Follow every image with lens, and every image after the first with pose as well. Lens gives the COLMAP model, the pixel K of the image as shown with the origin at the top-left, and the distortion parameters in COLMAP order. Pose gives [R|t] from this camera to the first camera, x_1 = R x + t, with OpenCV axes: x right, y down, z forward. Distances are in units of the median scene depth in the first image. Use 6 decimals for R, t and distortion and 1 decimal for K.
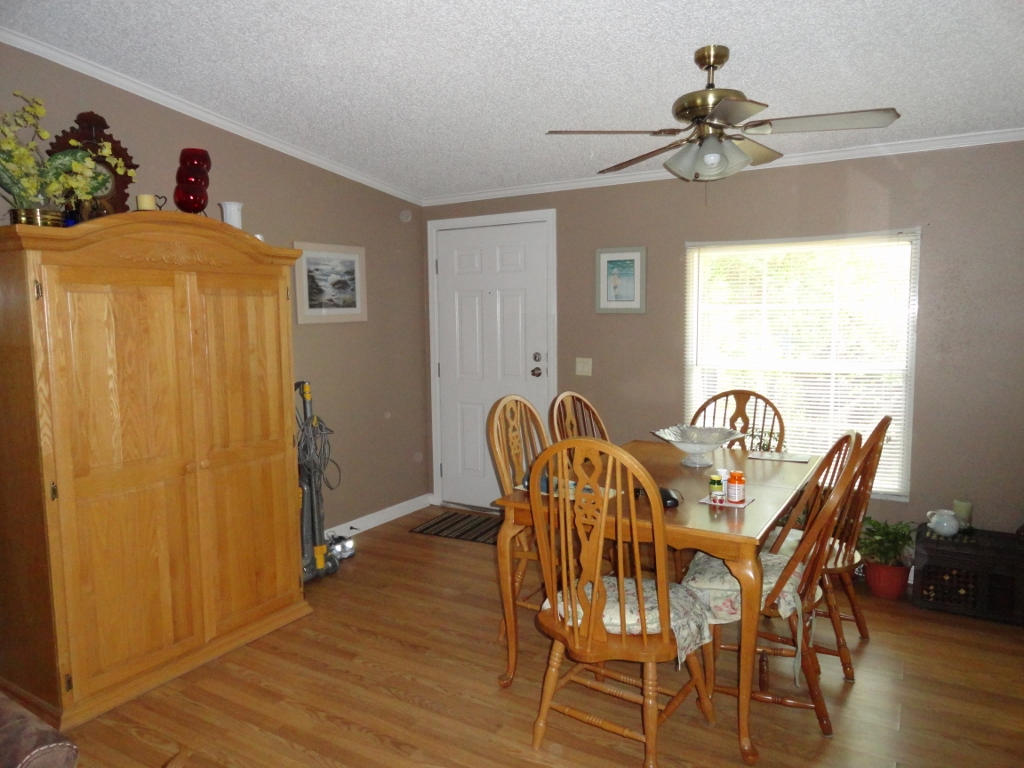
lens RADIAL K [[703.3, 0, 513.9], [0, 703.3, 381.7], [0, 0, 1]] dist [0.005229, -0.004552]
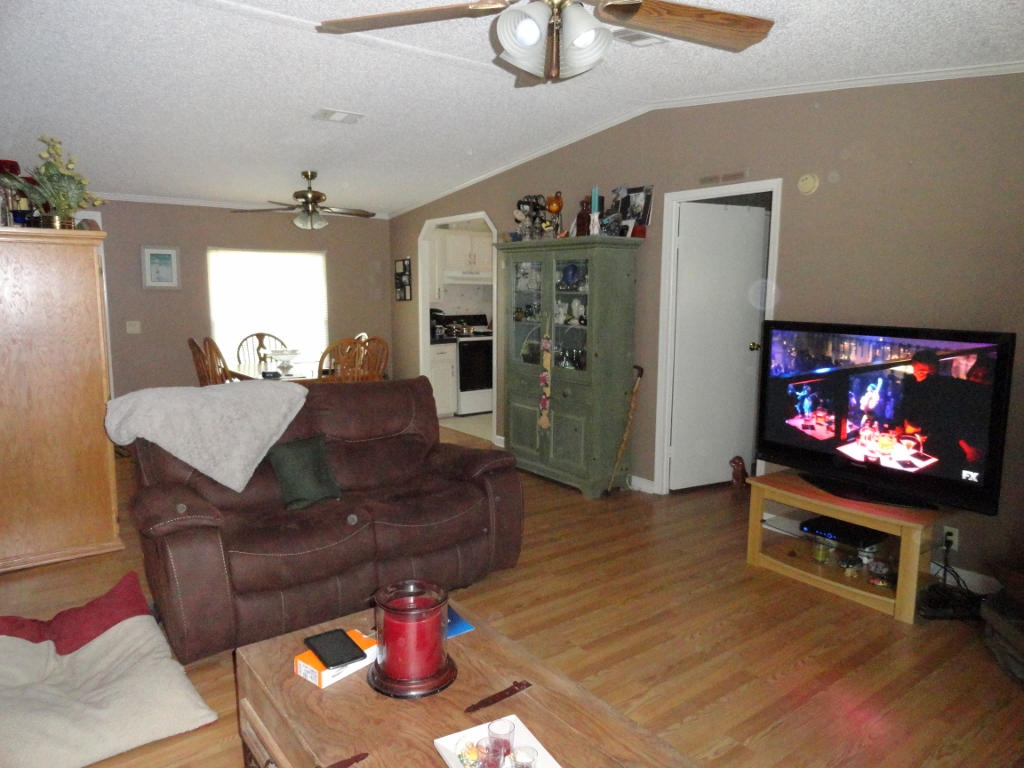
lens RADIAL K [[703.3, 0, 511.9], [0, 703.3, 384.3], [0, 0, 1]] dist [0.005229, -0.004552]
pose [[0.397951, -0.111311, 0.910629, -0.953143], [0.084602, 0.992835, 0.084388, 0.040263], [-0.913498, 0.043459, 0.404516, -0.283731]]
